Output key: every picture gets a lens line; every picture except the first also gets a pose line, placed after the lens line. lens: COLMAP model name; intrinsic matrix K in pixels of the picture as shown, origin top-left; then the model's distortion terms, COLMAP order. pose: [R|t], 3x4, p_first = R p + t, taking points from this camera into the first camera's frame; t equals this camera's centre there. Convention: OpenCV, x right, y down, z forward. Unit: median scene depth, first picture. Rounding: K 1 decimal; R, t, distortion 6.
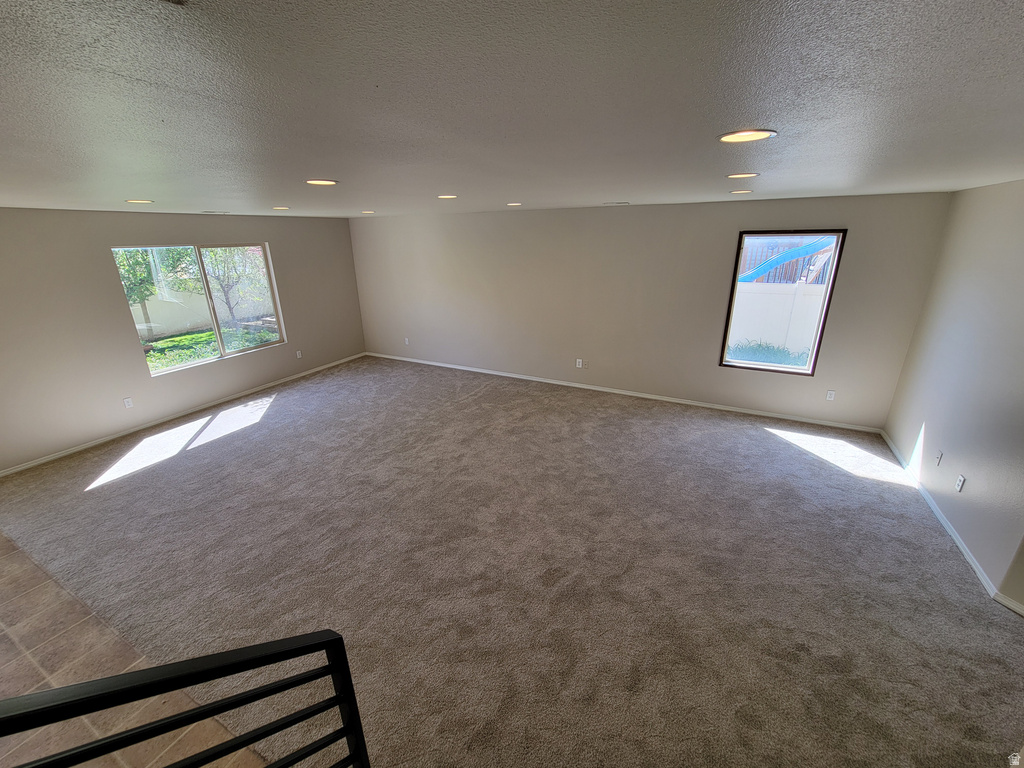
lens RADIAL K [[413.7, 0, 506.9], [0, 413.7, 377.2], [0, 0, 1]] dist [-0.008007, 0.000294]
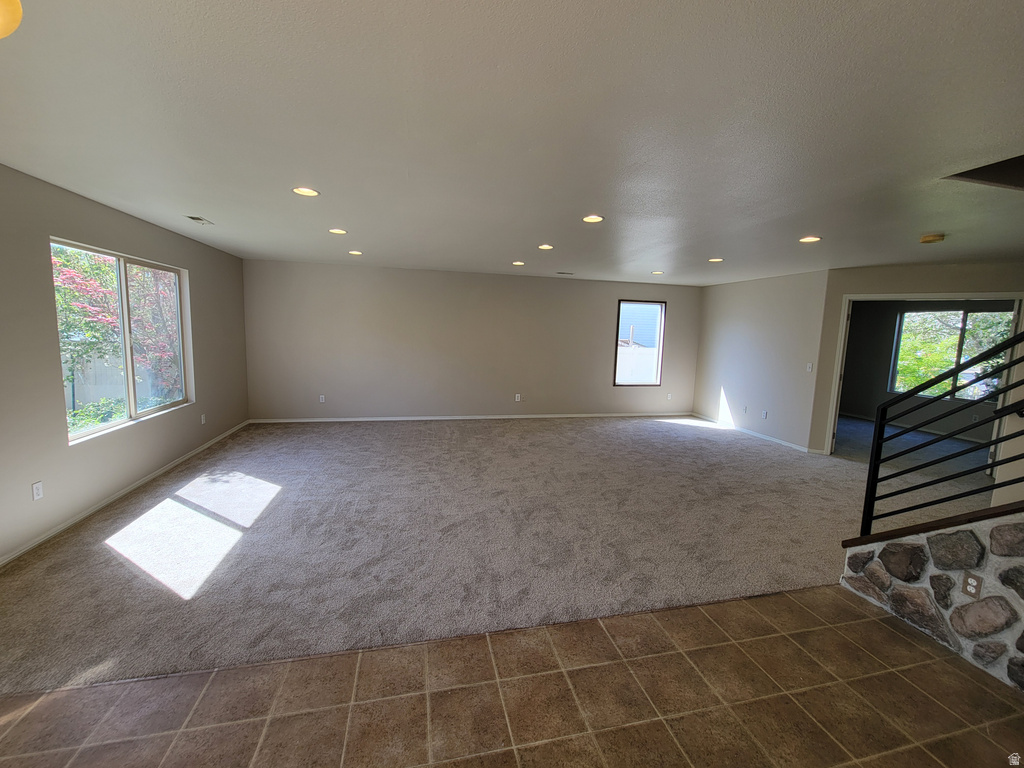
lens RADIAL K [[413.7, 0, 506.9], [0, 413.7, 377.2], [0, 0, 1]] dist [-0.008007, 0.000294]
pose [[0.765510, -0.033904, 0.642530, -0.792662], [0.169113, 0.974103, -0.150081, 0.106591], [-0.620802, 0.223549, 0.751419, 0.123457]]
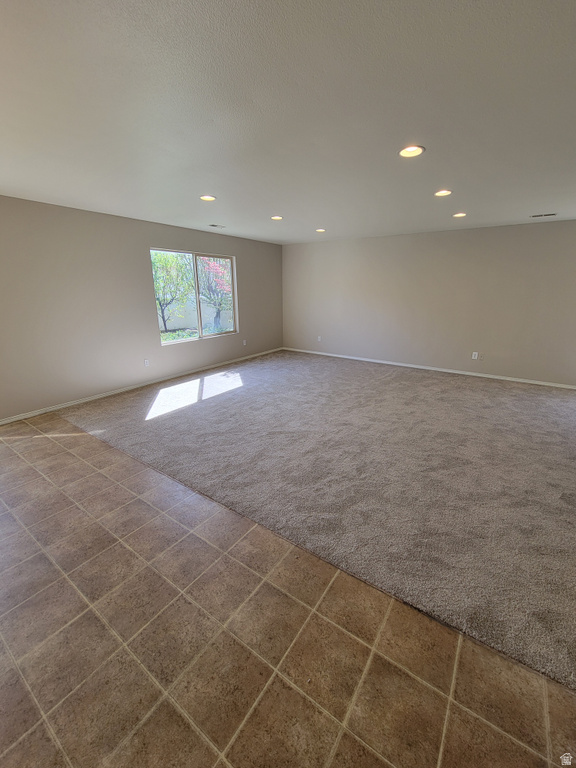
lens RADIAL K [[310.2, 0, 293.5], [0, 310.2, 380.2], [0, 0, 1]] dist [-0.003093, 0.000006]
pose [[0.992892, 0.051815, -0.107148, -0.330882], [-0.056054, 0.997745, -0.036929, 0.132601], [0.104993, 0.042672, 0.993557, 0.034863]]
